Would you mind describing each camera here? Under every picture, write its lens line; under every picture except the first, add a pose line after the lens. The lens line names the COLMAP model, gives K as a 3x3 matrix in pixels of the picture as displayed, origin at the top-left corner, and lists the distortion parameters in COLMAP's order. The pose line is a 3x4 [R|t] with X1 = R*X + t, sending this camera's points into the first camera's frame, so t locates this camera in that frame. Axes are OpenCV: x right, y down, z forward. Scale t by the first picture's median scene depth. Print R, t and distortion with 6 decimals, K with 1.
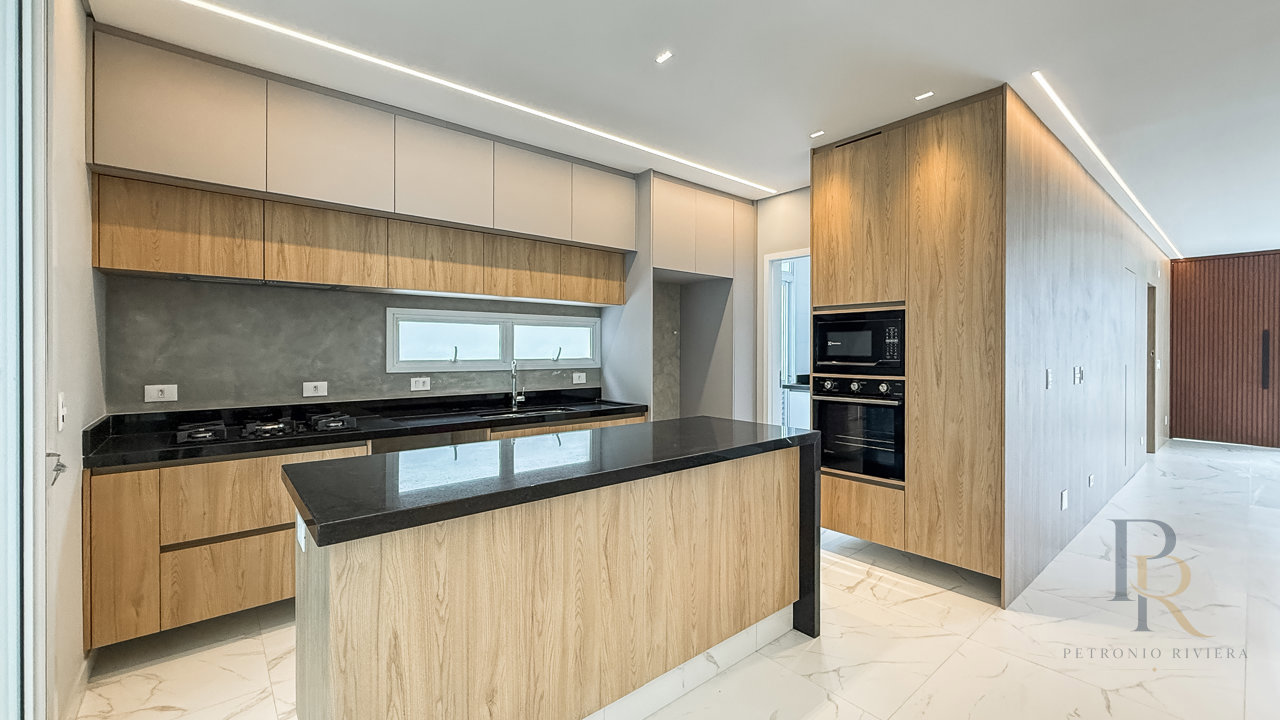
lens RADIAL K [[518.4, 0, 640.0], [0, 518.4, 360.0], [0, 0, 1]] dist [0.001285, 0.000269]
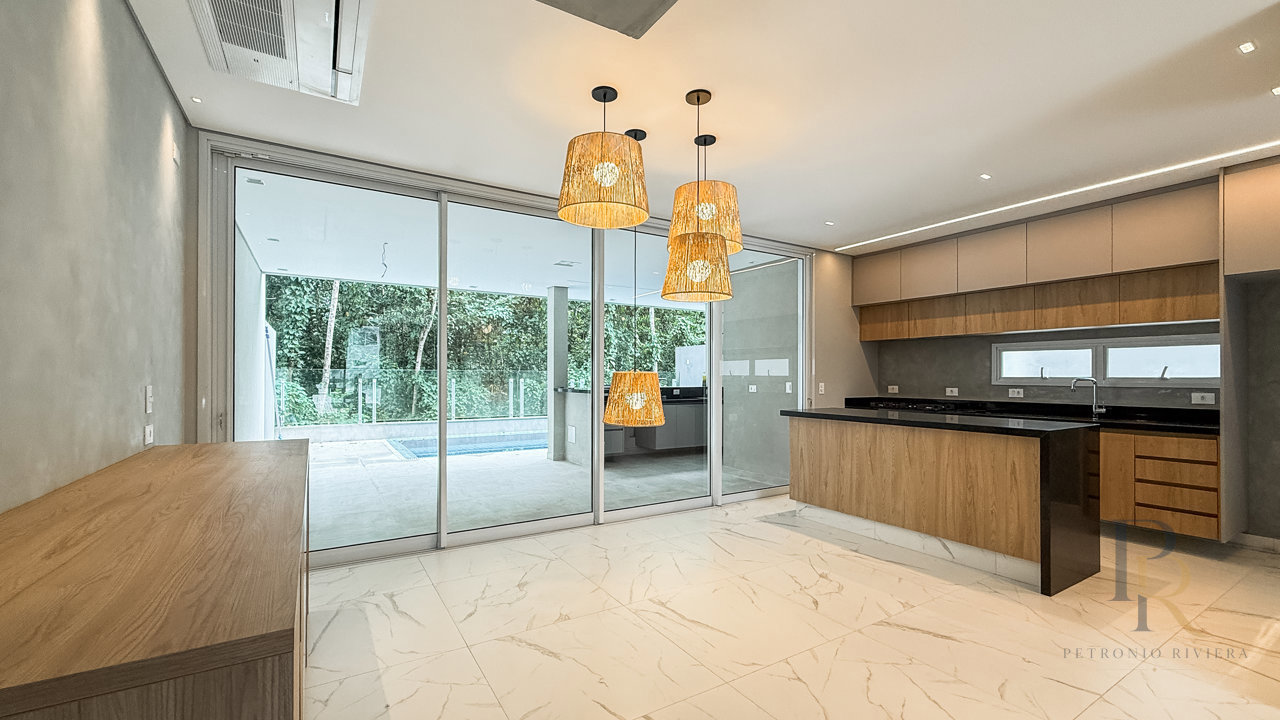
lens RADIAL K [[518.4, 0, 640.0], [0, 518.4, 360.0], [0, 0, 1]] dist [0.001285, 0.000269]
pose [[-0.124761, -0.029627, -0.991744, 1.412092], [-0.020182, 0.999423, -0.027318, 0.016545], [0.991982, 0.016607, -0.125287, 0.143208]]
